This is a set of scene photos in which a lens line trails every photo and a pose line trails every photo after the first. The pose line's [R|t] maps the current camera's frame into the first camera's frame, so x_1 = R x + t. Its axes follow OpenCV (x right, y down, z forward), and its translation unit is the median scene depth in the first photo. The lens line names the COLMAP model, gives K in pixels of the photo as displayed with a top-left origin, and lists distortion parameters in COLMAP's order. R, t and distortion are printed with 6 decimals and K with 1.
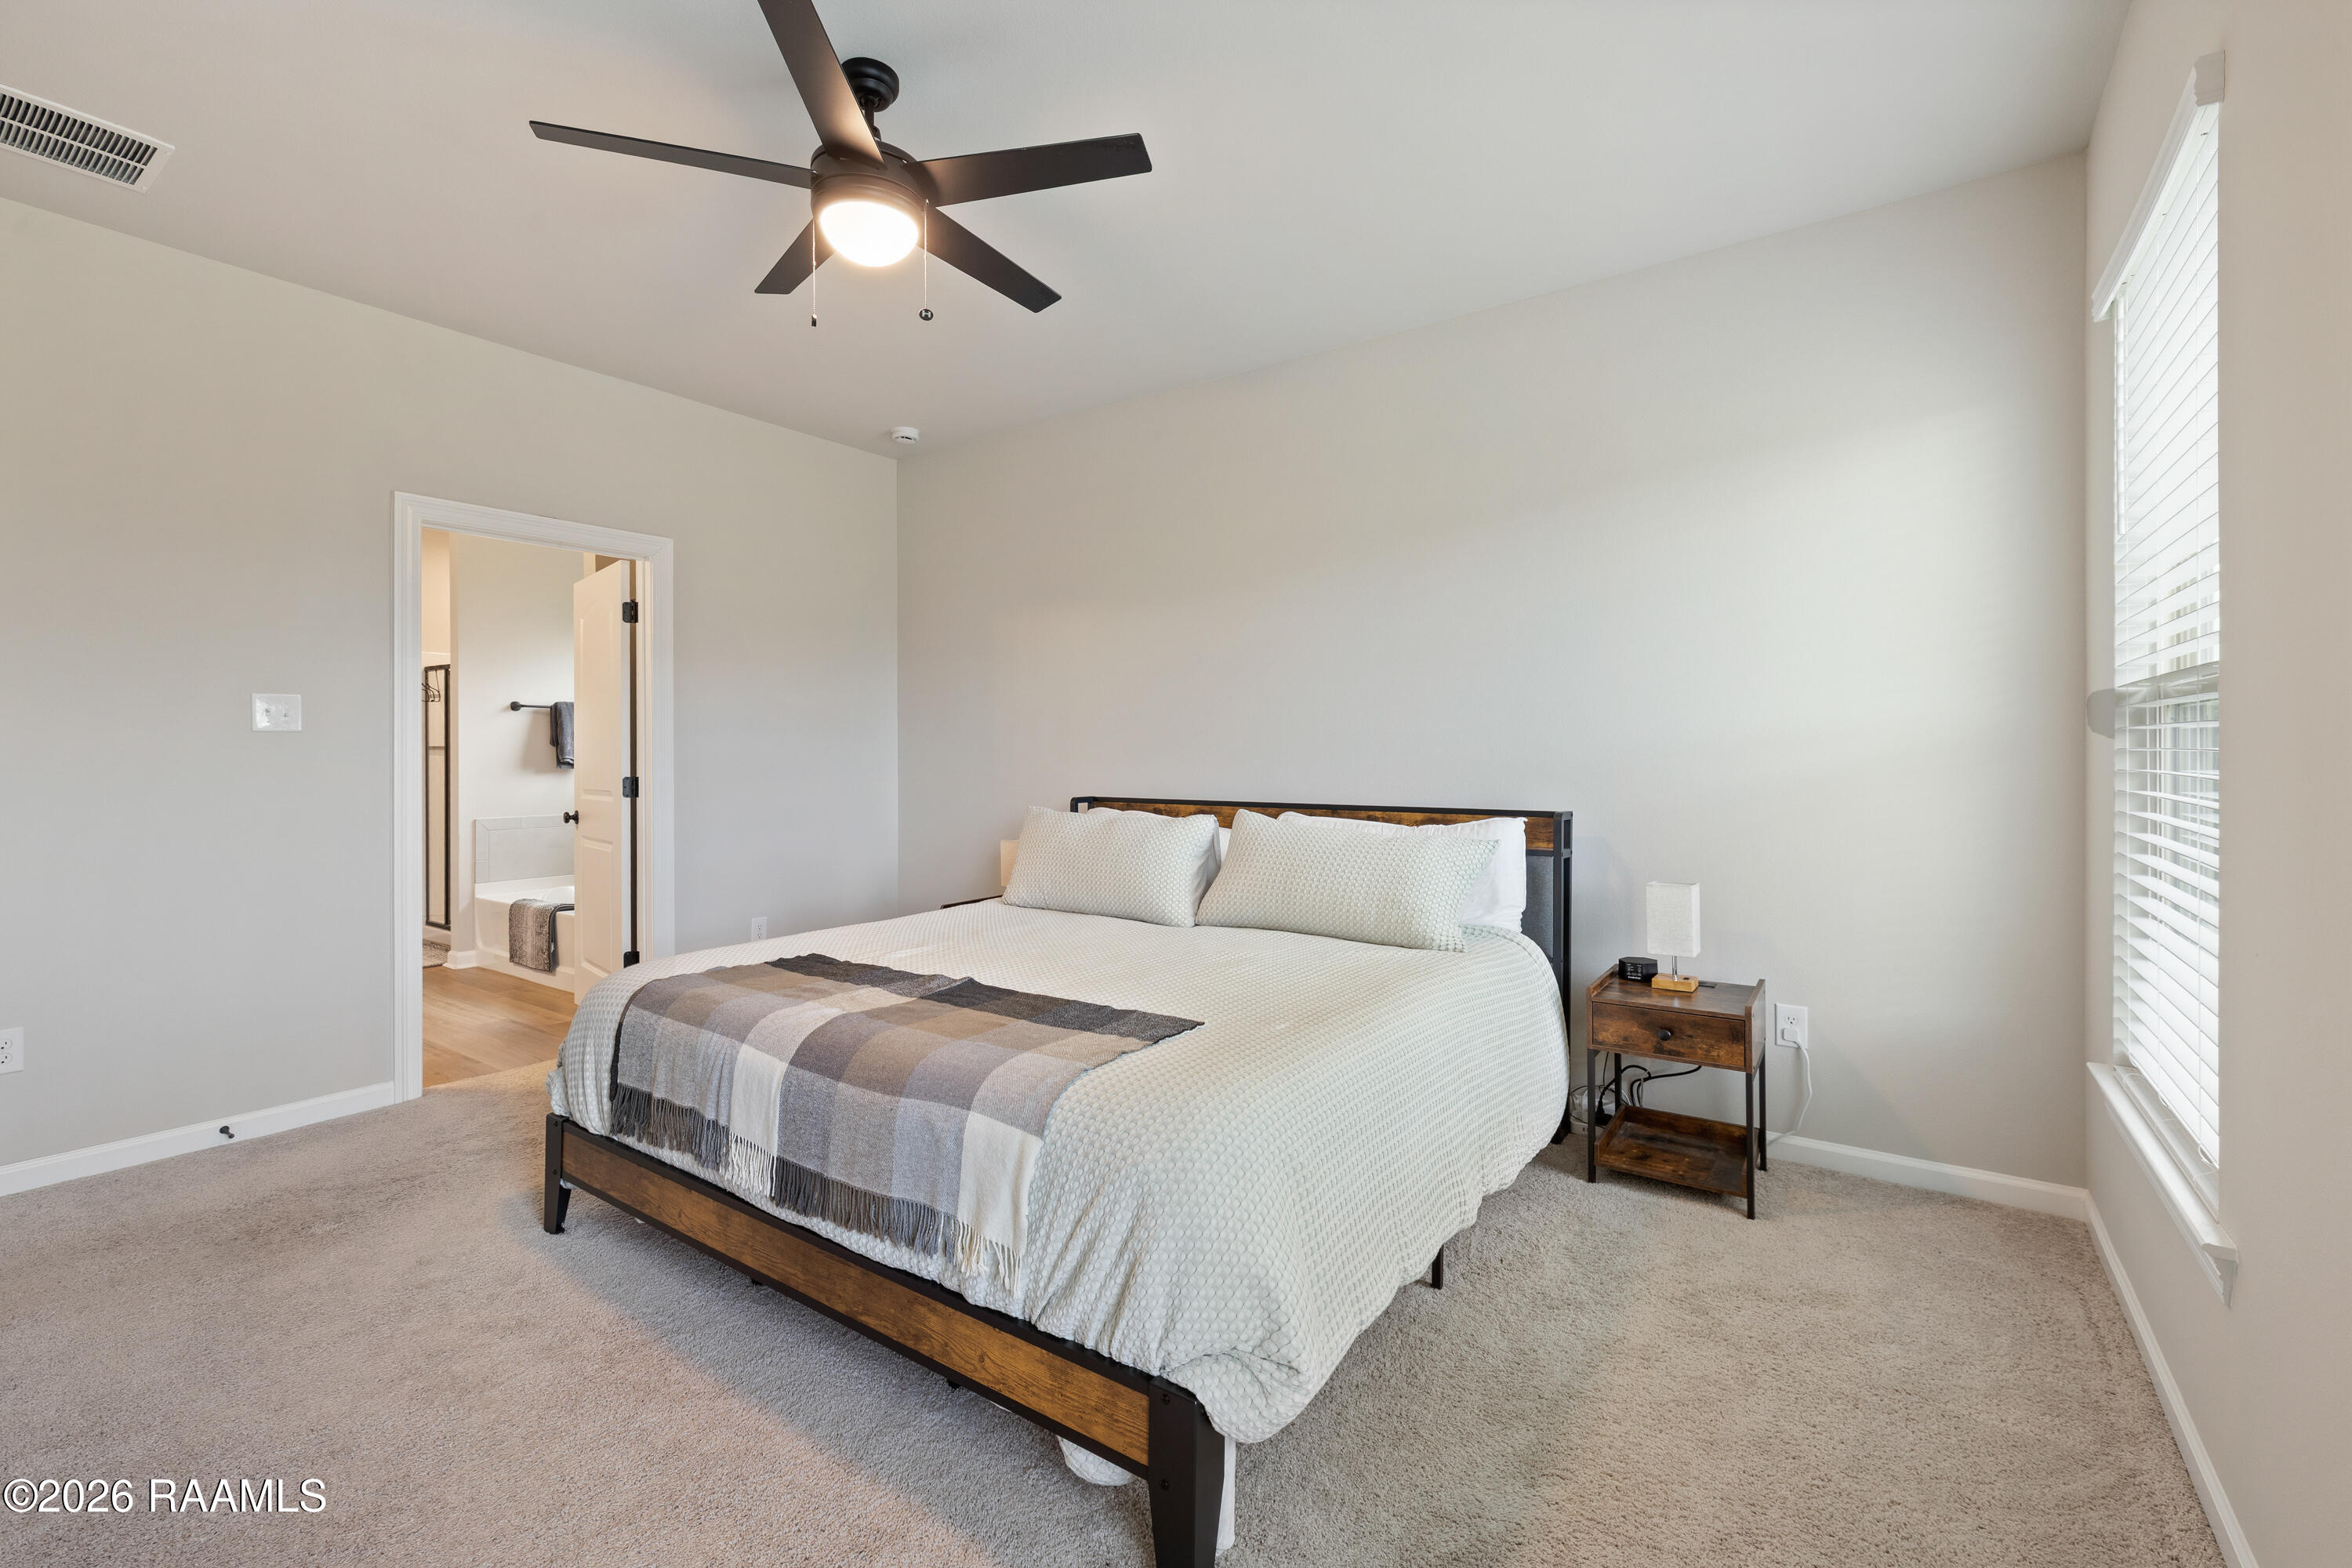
lens RADIAL K [[1004.4, 0, 1176.3], [0, 1004.4, 749.3], [0, 0, 1]] dist [-0.001390, 0.000488]
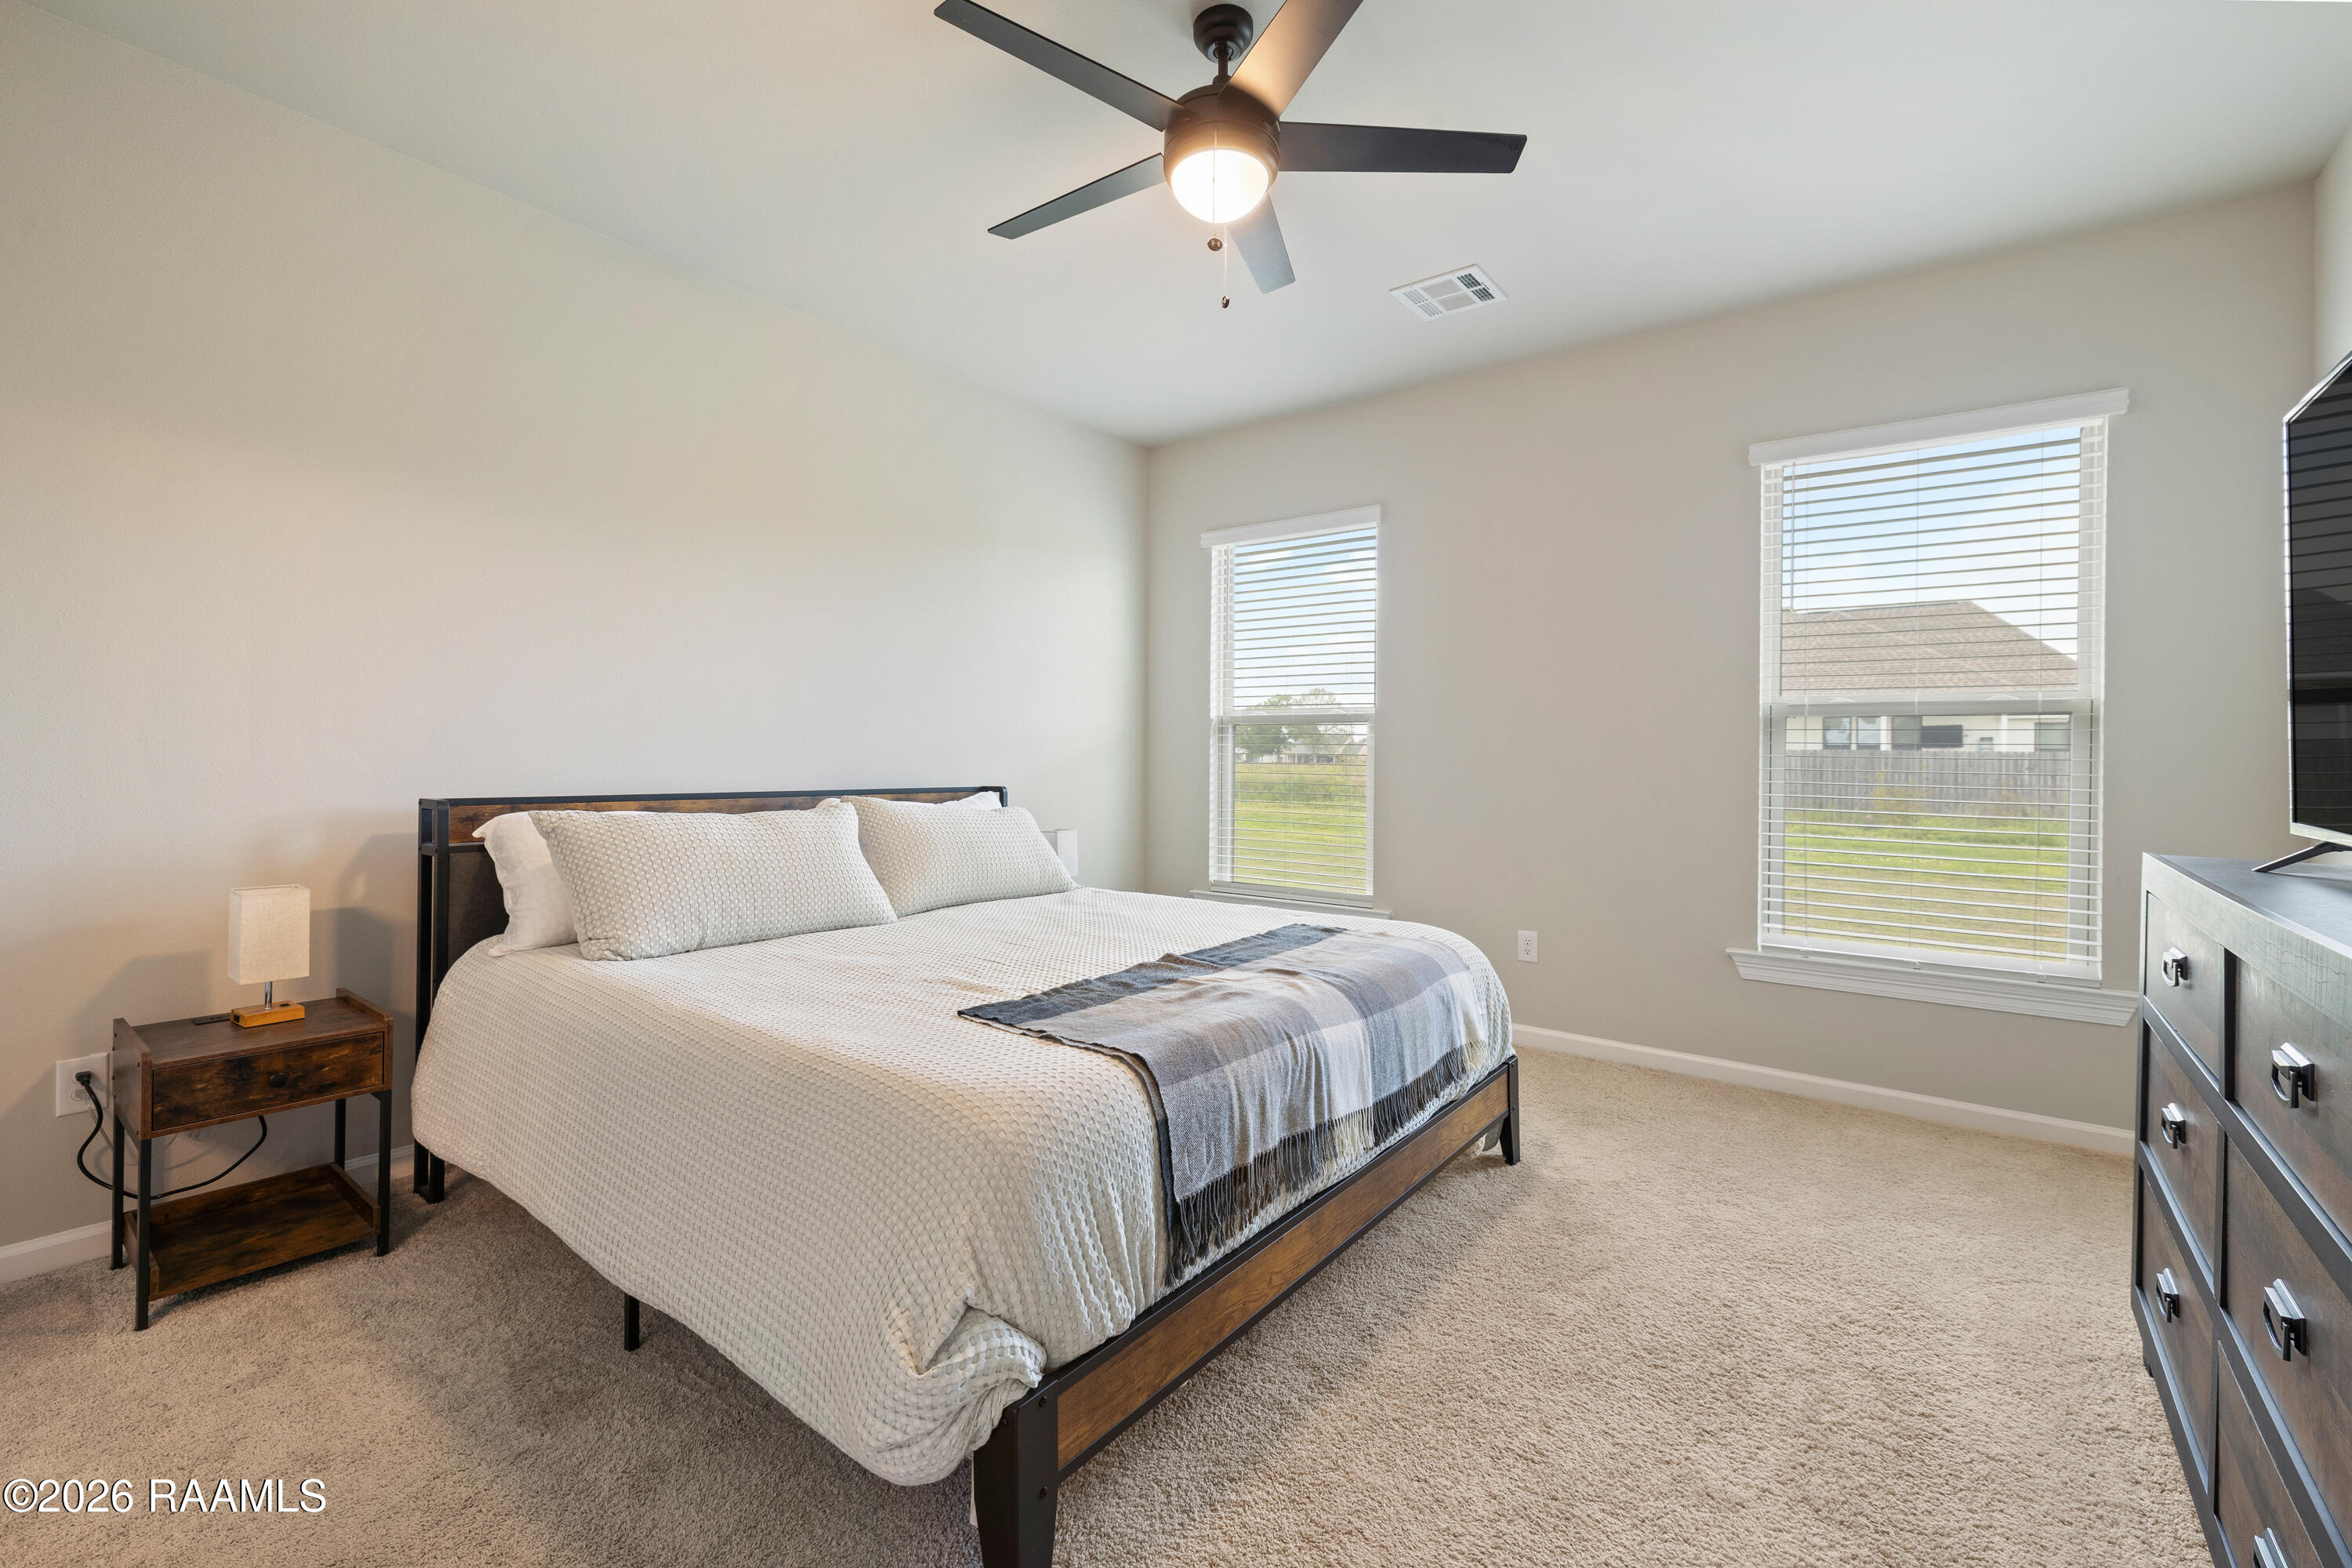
lens RADIAL K [[1004.4, 0, 1176.3], [0, 1004.4, 749.3], [0, 0, 1]] dist [-0.001390, 0.000488]
pose [[0.044829, 0.006777, 0.998972, -1.273475], [-0.011086, 0.999919, -0.006286, 0.030413], [-0.998933, -0.010793, 0.044900, 1.001998]]
